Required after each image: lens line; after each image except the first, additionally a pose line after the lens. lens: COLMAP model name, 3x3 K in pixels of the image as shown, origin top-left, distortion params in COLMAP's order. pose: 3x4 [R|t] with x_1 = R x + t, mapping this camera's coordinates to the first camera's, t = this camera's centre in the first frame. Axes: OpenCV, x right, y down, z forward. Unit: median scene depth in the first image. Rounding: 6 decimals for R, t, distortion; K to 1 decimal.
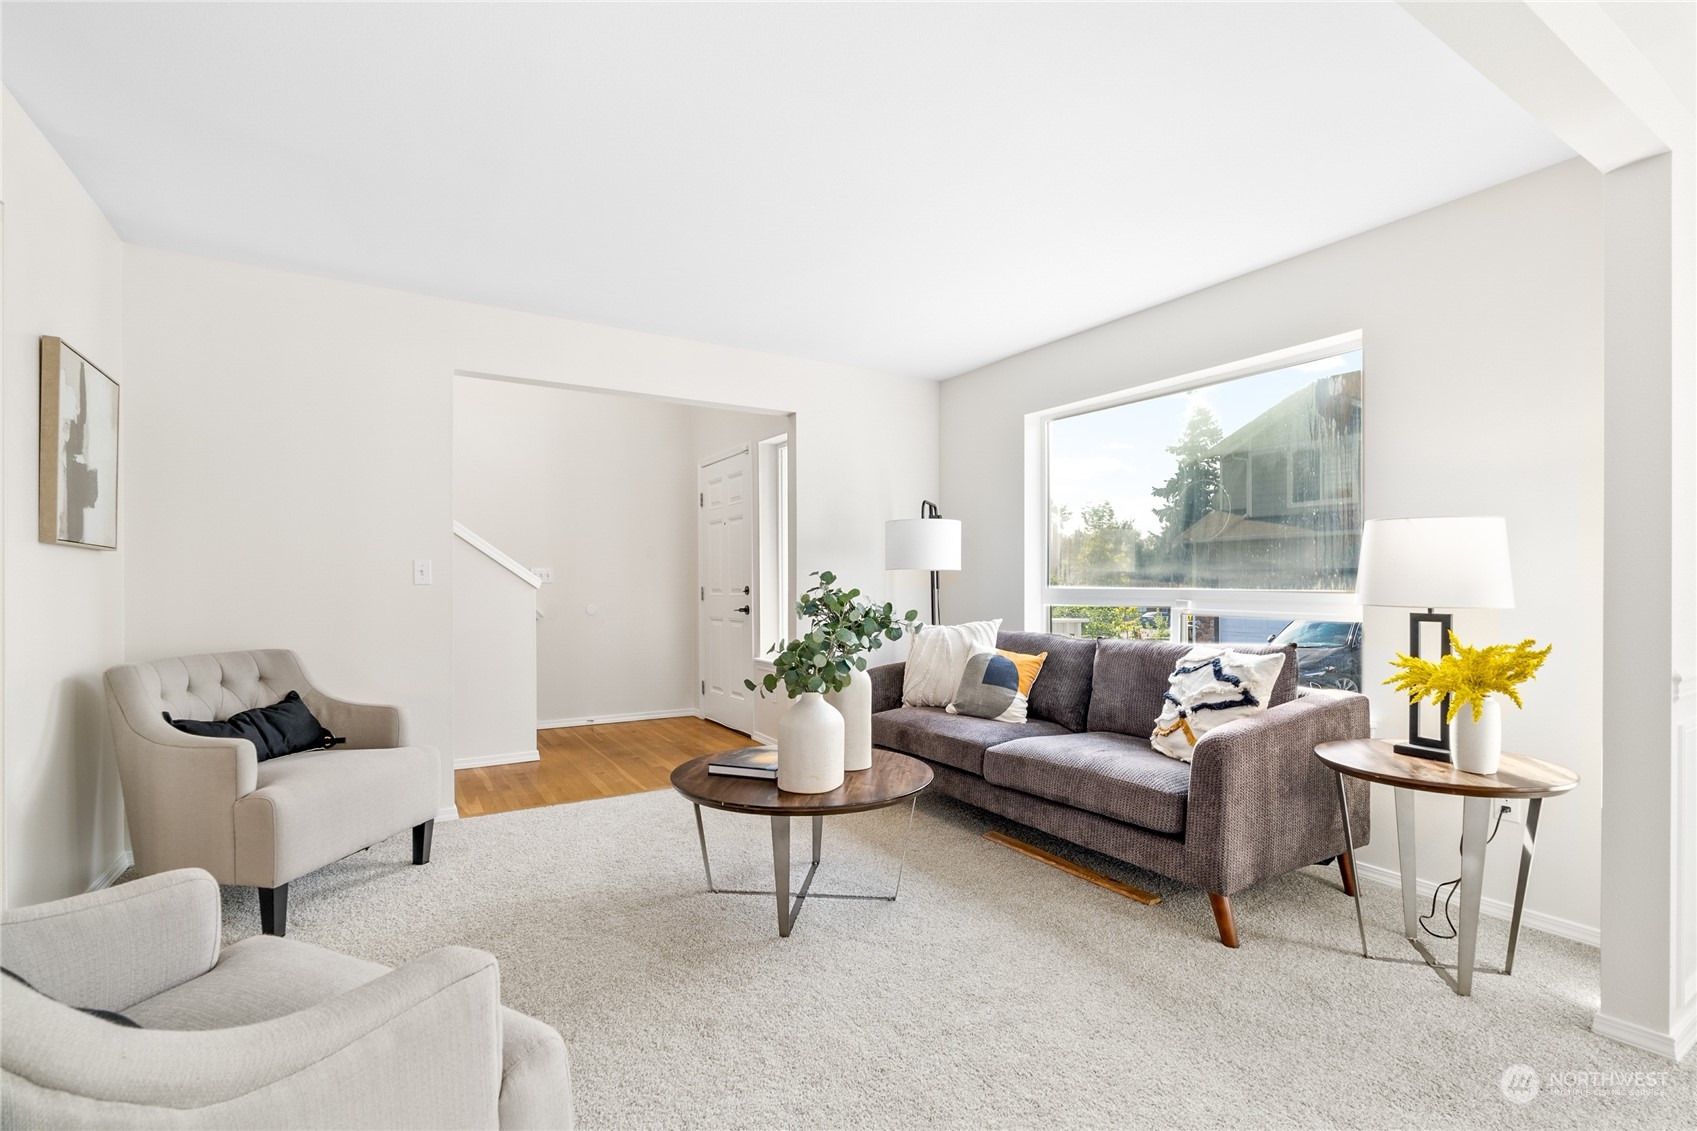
lens RADIAL K [[766.2, 0, 850.8], [0, 766.2, 581.8], [0, 0, 1]] dist [-0.021270, 0.000554]
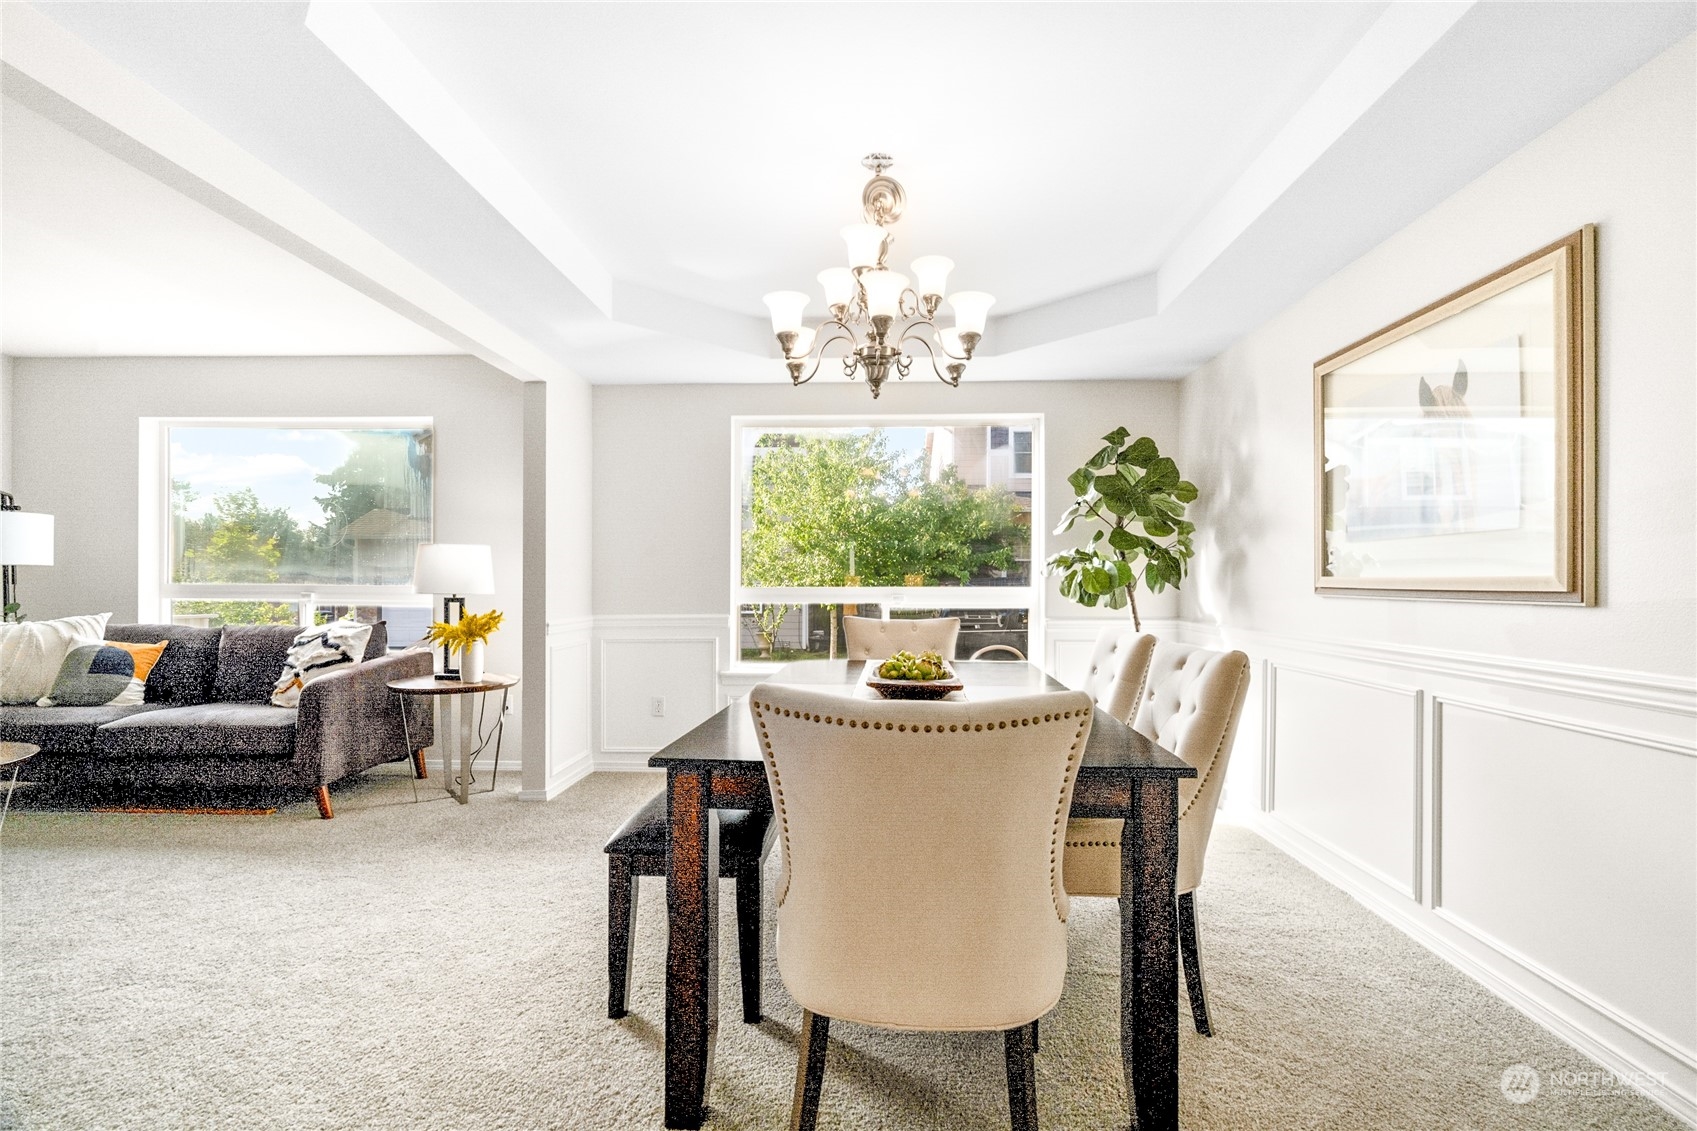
lens RADIAL K [[774.7, 0, 845.2], [0, 774.7, 582.6], [0, 0, 1]] dist [0.009842, -0.000463]
pose [[0.563148, 0.001849, 0.826354, -0.170050], [-0.006138, 0.999979, 0.001945, -0.001661], [-0.826333, -0.006167, 0.563147, -0.609836]]
